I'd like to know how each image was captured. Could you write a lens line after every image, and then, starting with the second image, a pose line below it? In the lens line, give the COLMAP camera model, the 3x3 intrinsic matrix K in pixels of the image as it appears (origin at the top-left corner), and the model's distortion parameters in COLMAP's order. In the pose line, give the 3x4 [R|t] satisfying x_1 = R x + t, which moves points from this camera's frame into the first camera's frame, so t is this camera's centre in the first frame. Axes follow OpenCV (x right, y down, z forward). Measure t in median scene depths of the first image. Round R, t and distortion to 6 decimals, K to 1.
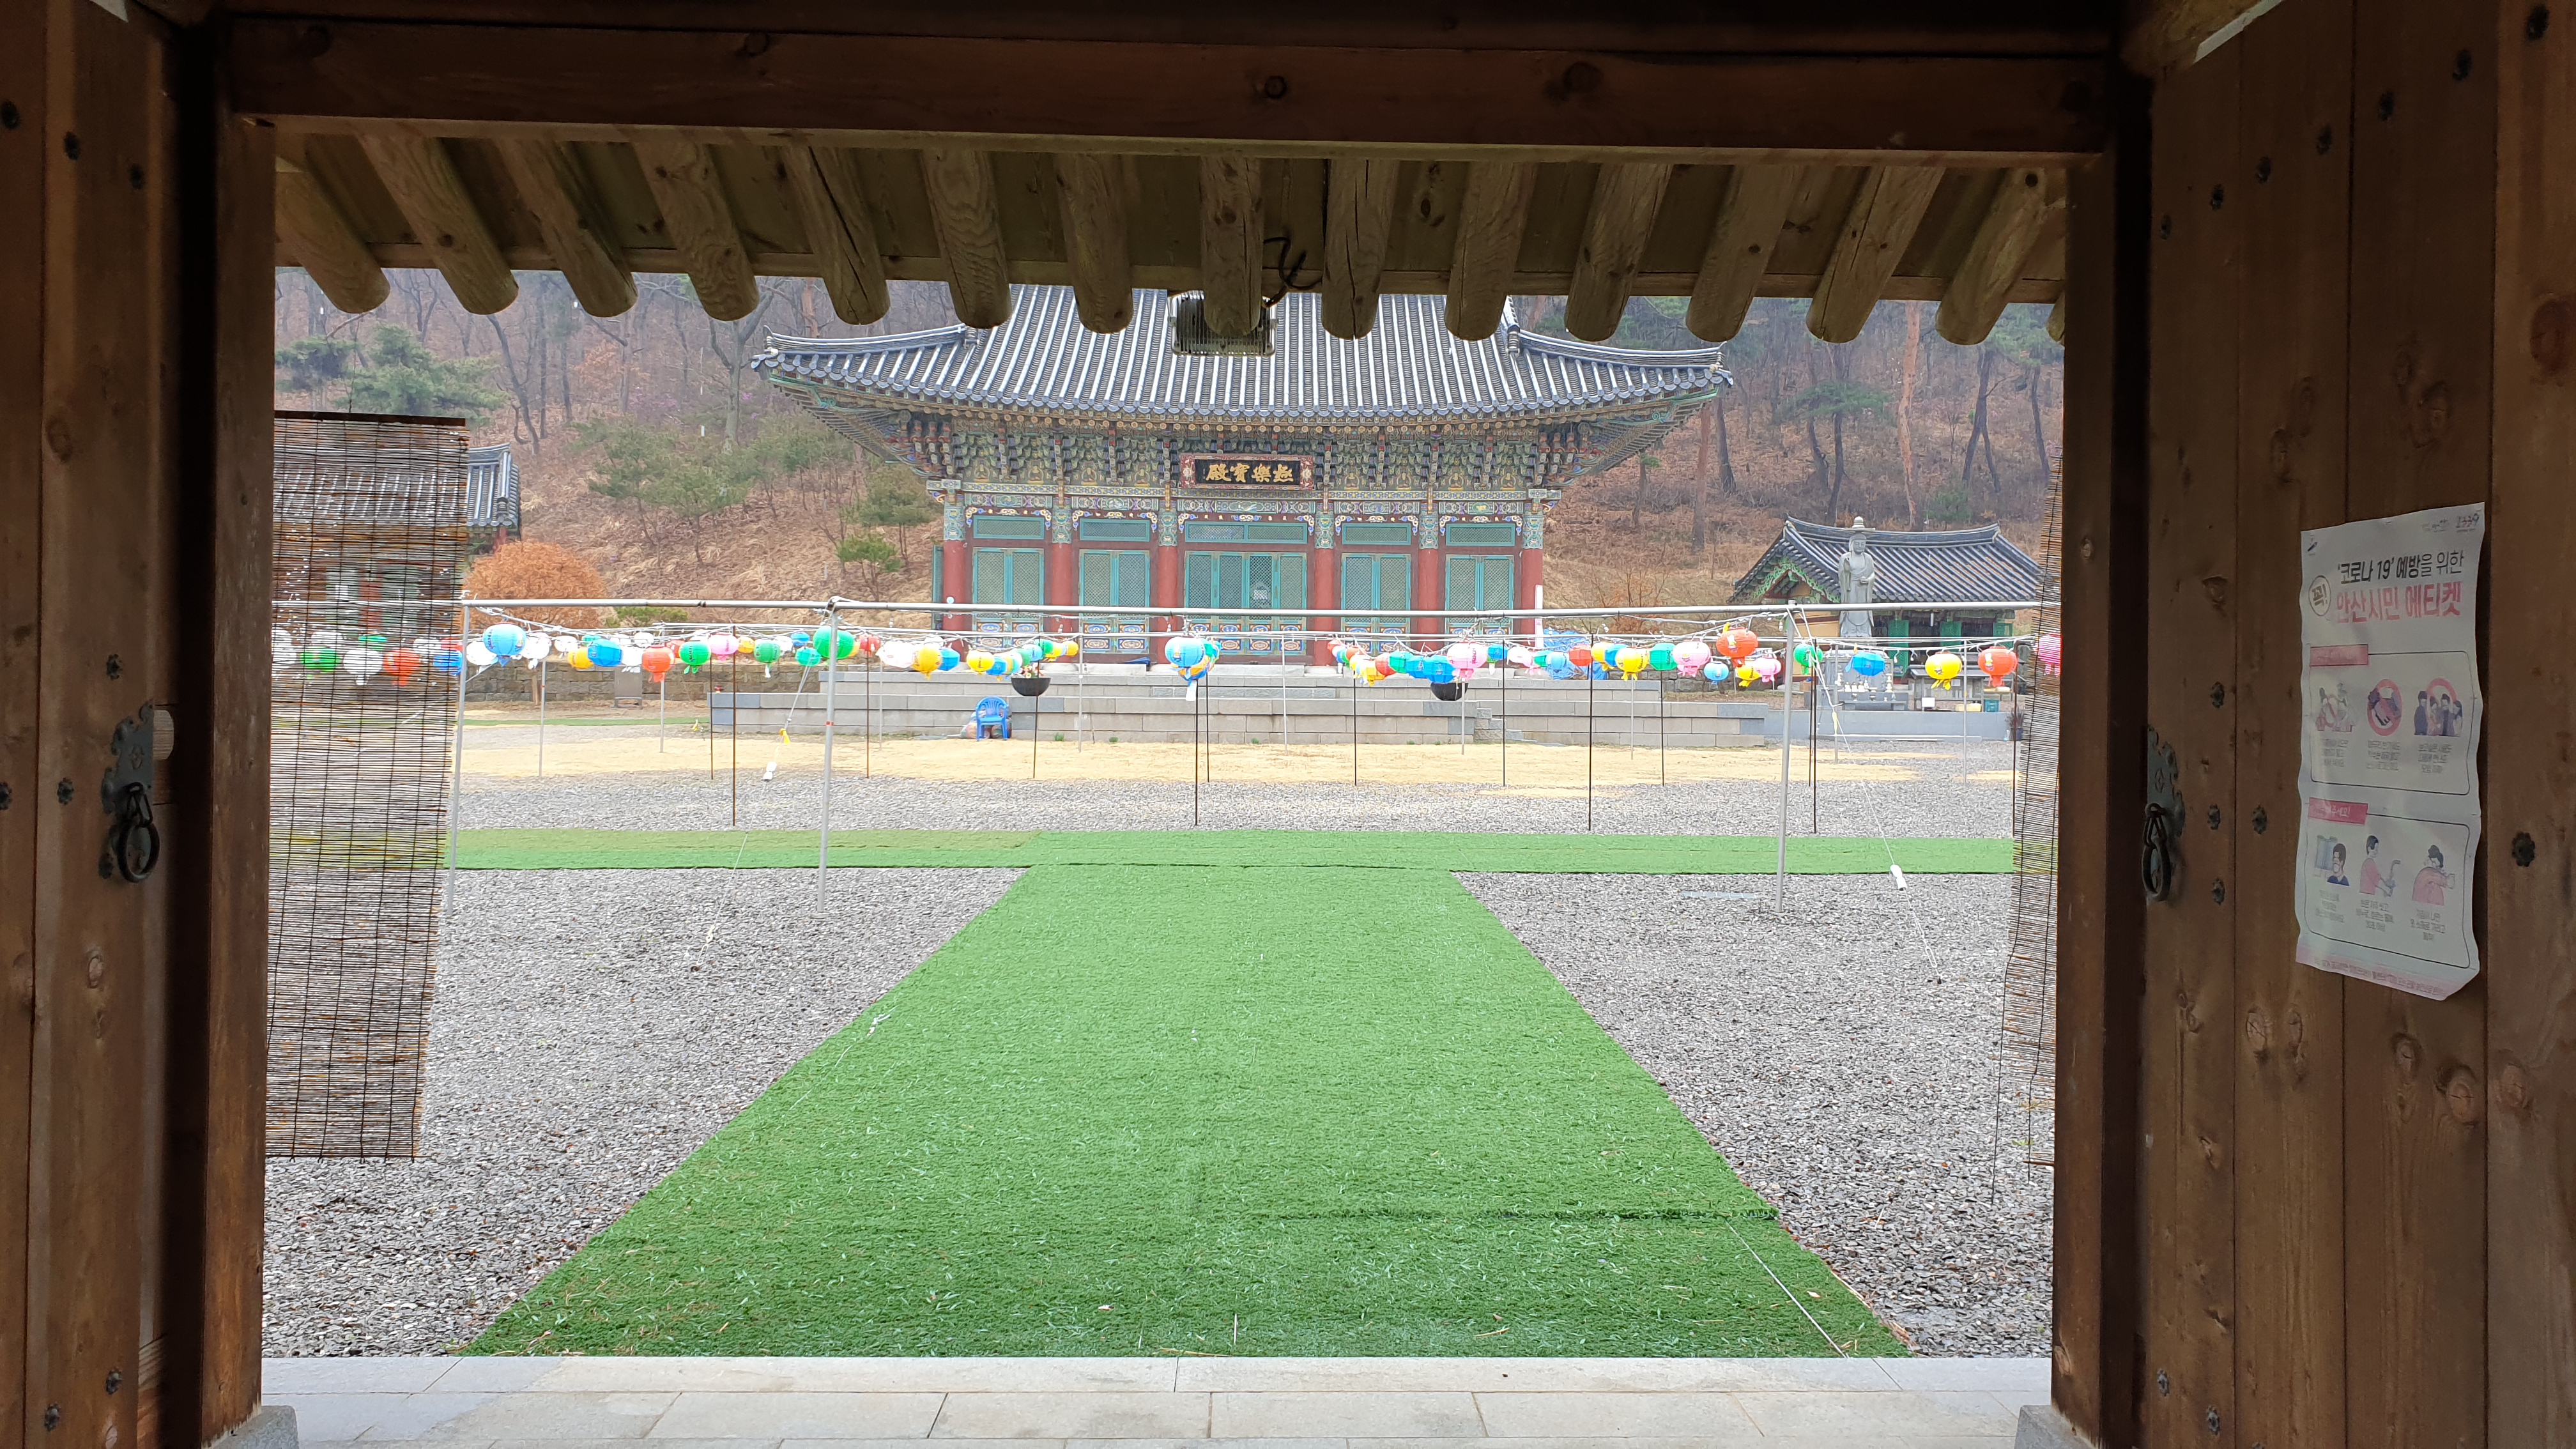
lens RADIAL K [[2099.4, 0, 1336.9], [0, 2099.4, 776.7], [0, 0, 1]] dist [0.223693, -0.739586]
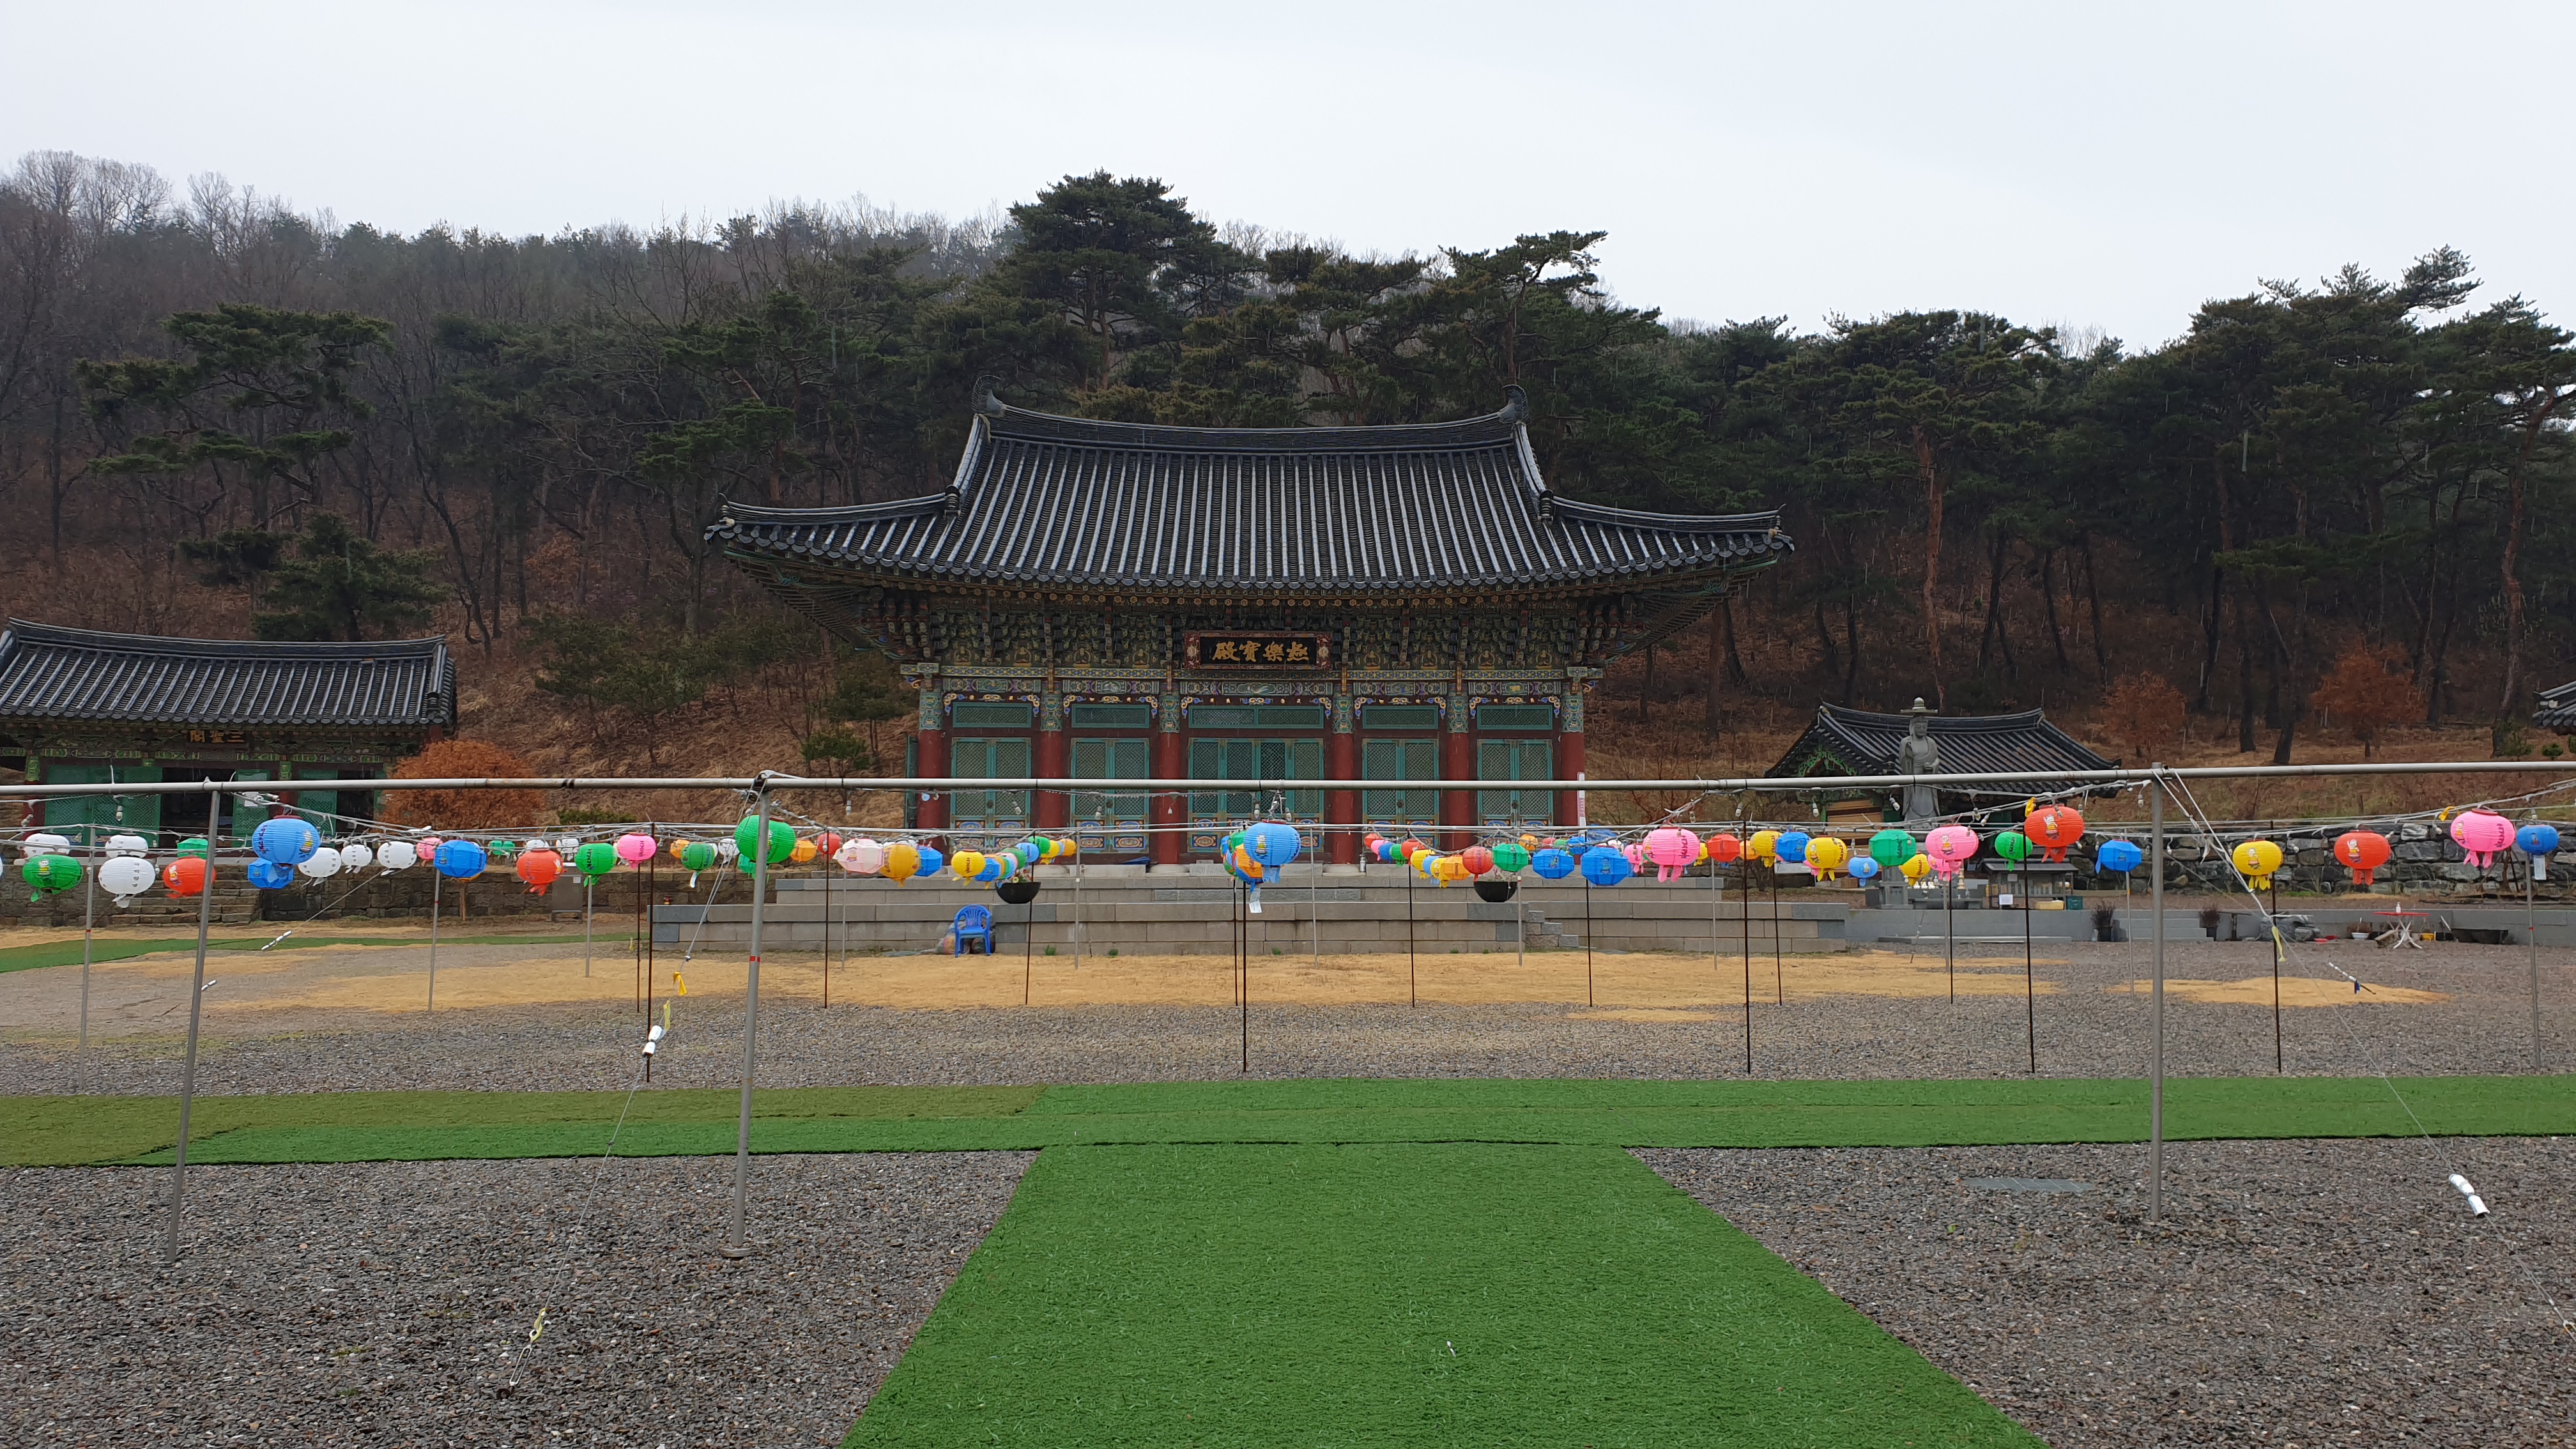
lens RADIAL K [[2099.4, 0, 1336.9], [0, 2099.4, 776.7], [0, 0, 1]] dist [0.223693, -0.739586]
pose [[0.999847, -0.010343, 0.014075, -0.022257], [0.011622, 0.995500, -0.094051, -0.005992], [-0.013039, 0.094200, 0.995468, 0.111710]]
